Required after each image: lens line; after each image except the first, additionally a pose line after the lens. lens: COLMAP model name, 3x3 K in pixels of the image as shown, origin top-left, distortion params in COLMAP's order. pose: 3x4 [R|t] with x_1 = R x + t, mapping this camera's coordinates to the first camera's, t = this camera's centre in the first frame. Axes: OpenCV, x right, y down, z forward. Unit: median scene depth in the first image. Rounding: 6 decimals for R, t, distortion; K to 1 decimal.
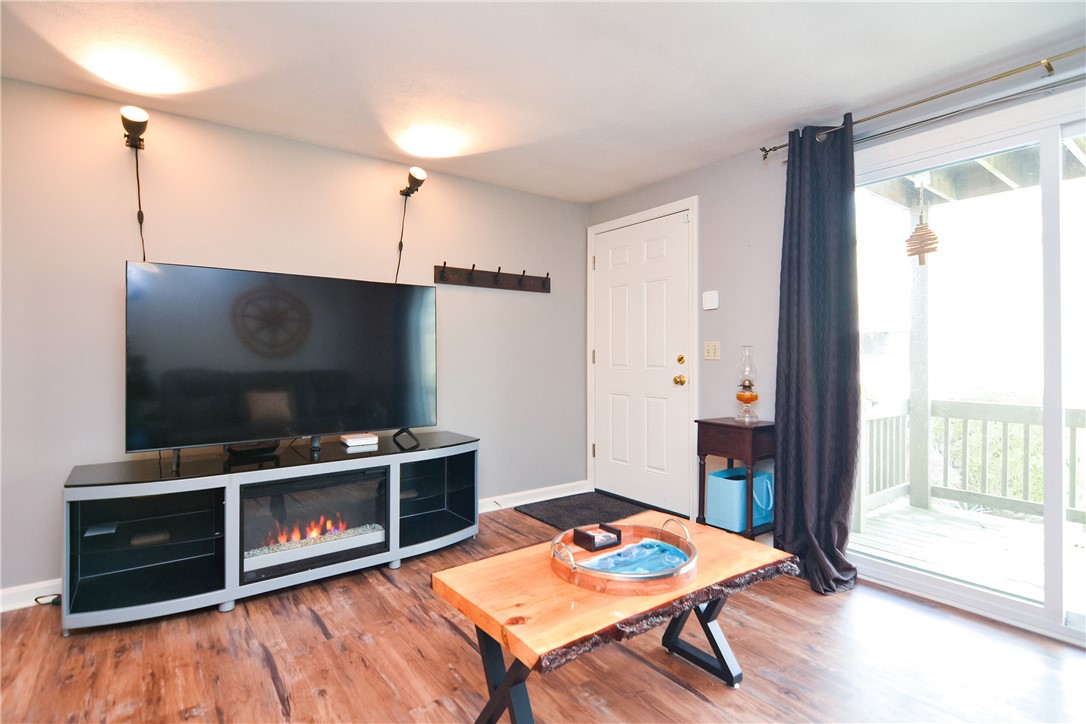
lens RADIAL K [[532.2, 0, 552.7], [0, 532.2, 362.1], [0, 0, 1]] dist [-0.001132, -0.001565]
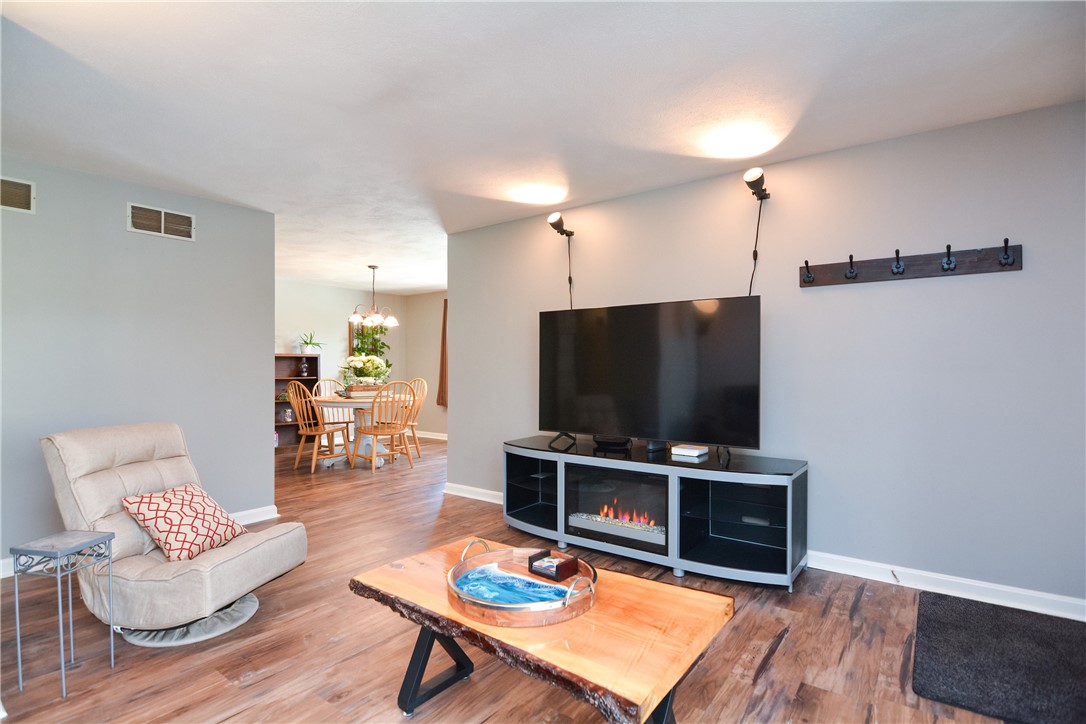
lens RADIAL K [[532.2, 0, 541.1], [0, 532.2, 370.3], [0, 0, 1]] dist [-0.001132, -0.001565]
pose [[0.269397, 0.002660, -0.963026, 0.604968], [-0.011061, 0.999939, -0.000332, -0.010990], [0.962966, 0.010742, 0.269410, 0.438050]]
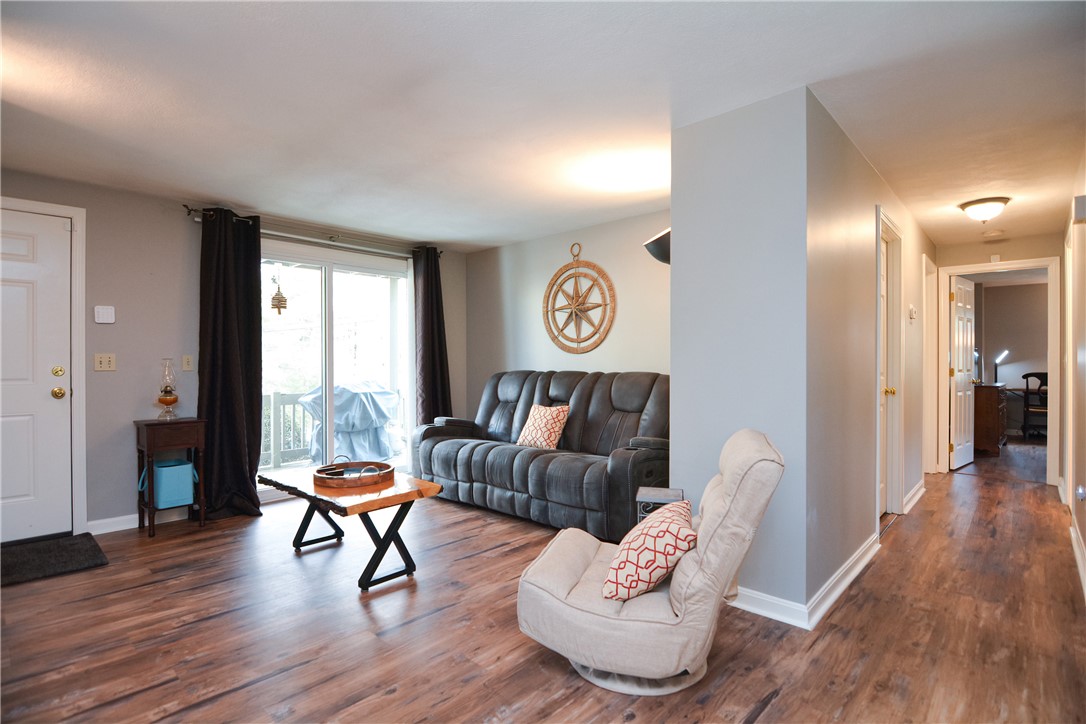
lens RADIAL K [[532.2, 0, 534.6], [0, 532.2, 364.3], [0, 0, 1]] dist [-0.001132, -0.001565]
pose [[-0.163532, -0.005074, 0.986525, -1.027611], [0.016405, 0.999835, 0.007862, -0.013287], [-0.986402, 0.017469, -0.163421, 0.384236]]
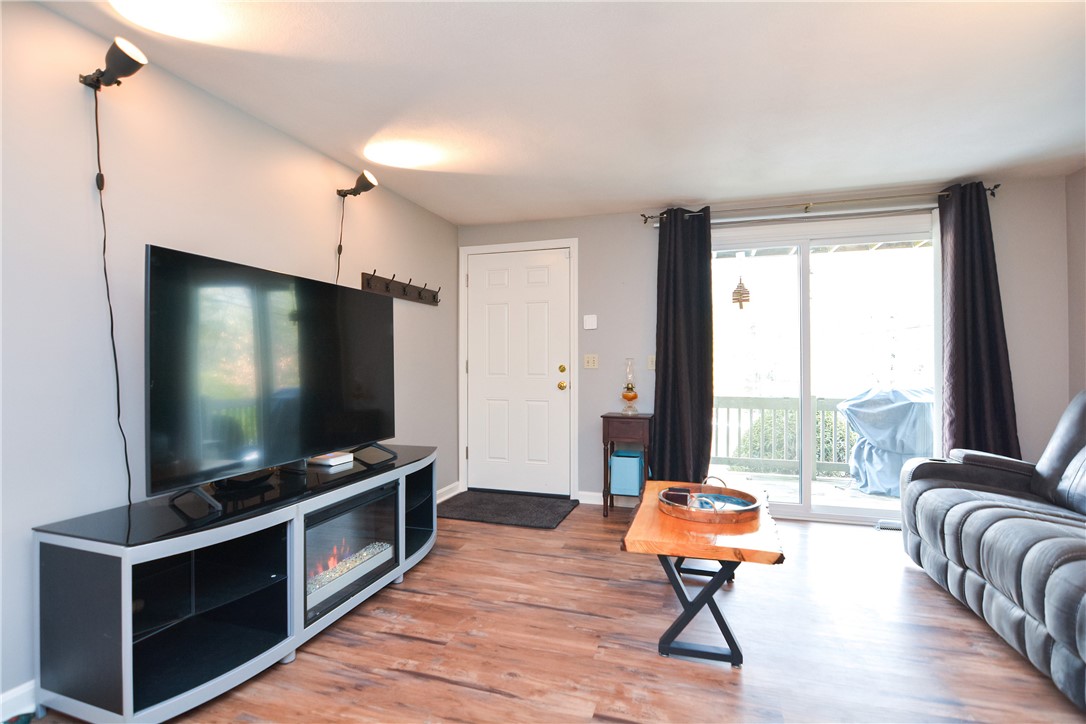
lens RADIAL K [[532.2, 0, 541.5], [0, 532.2, 361.2], [0, 0, 1]] dist [-0.001132, -0.001565]
pose [[0.814086, 0.001677, 0.580741, -0.624645], [0.008698, 0.999848, -0.015080, -0.004661], [-0.580679, 0.017328, 0.813948, 0.036673]]
